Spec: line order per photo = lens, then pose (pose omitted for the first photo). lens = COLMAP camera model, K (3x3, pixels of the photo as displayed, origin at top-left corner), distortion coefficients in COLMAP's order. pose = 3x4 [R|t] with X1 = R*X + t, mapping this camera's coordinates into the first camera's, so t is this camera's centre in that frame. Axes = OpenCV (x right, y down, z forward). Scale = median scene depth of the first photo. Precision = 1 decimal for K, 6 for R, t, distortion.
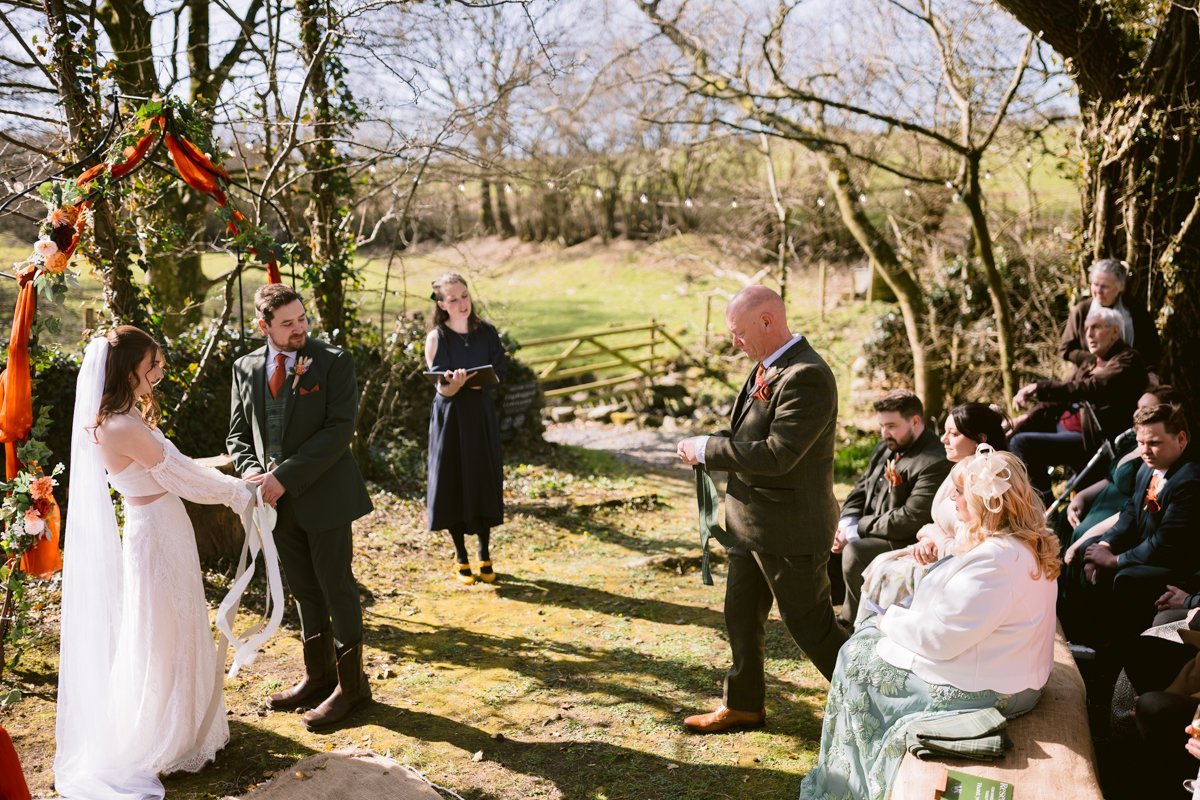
lens RADIAL K [[1156.0, 0, 600.0], [0, 1156.0, 400.0], [0, 0, 1]] dist [0.040698, 0.007136]
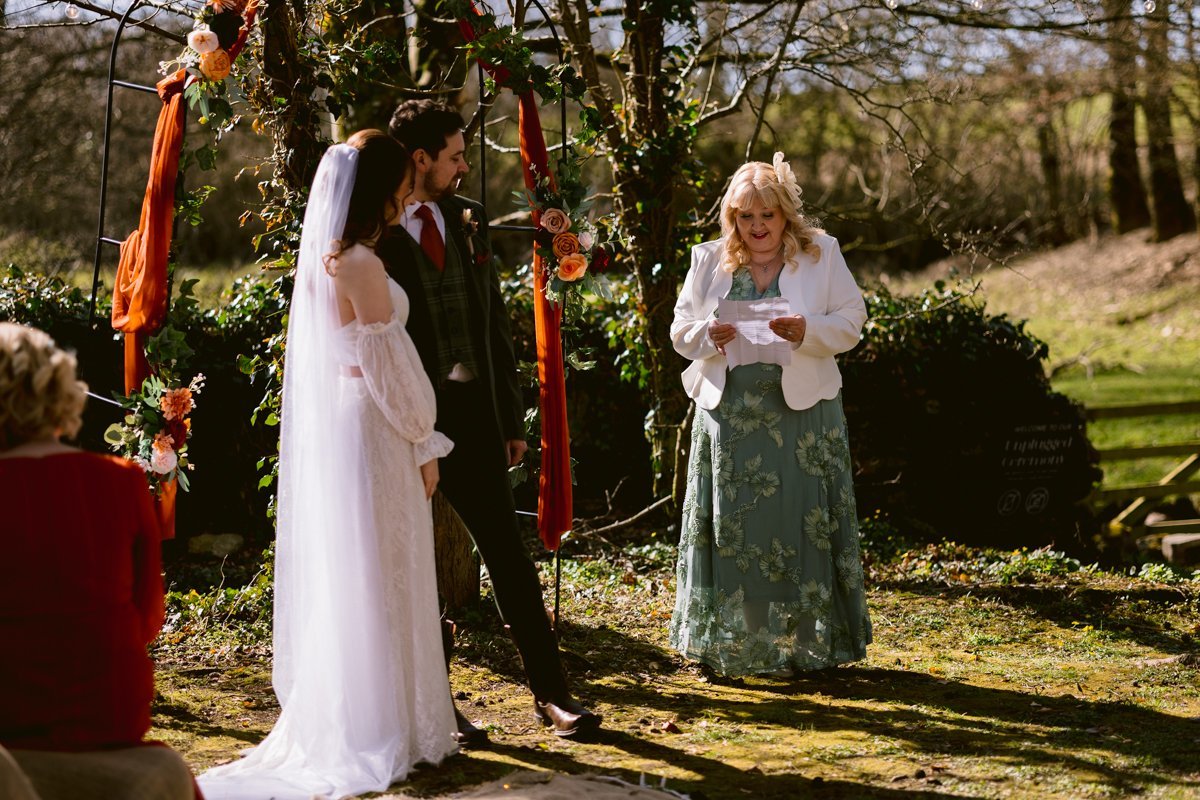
lens RADIAL K [[2946.0, 0, 600.0], [0, 2946.0, 400.0], [0, 0, 1]] dist [0.308273, 0.315168]
pose [[0.959516, 0.014751, -0.281269, 0.154951], [-0.041926, 0.994982, -0.090846, 0.144764], [0.278517, 0.098961, 0.955319, -0.370961]]
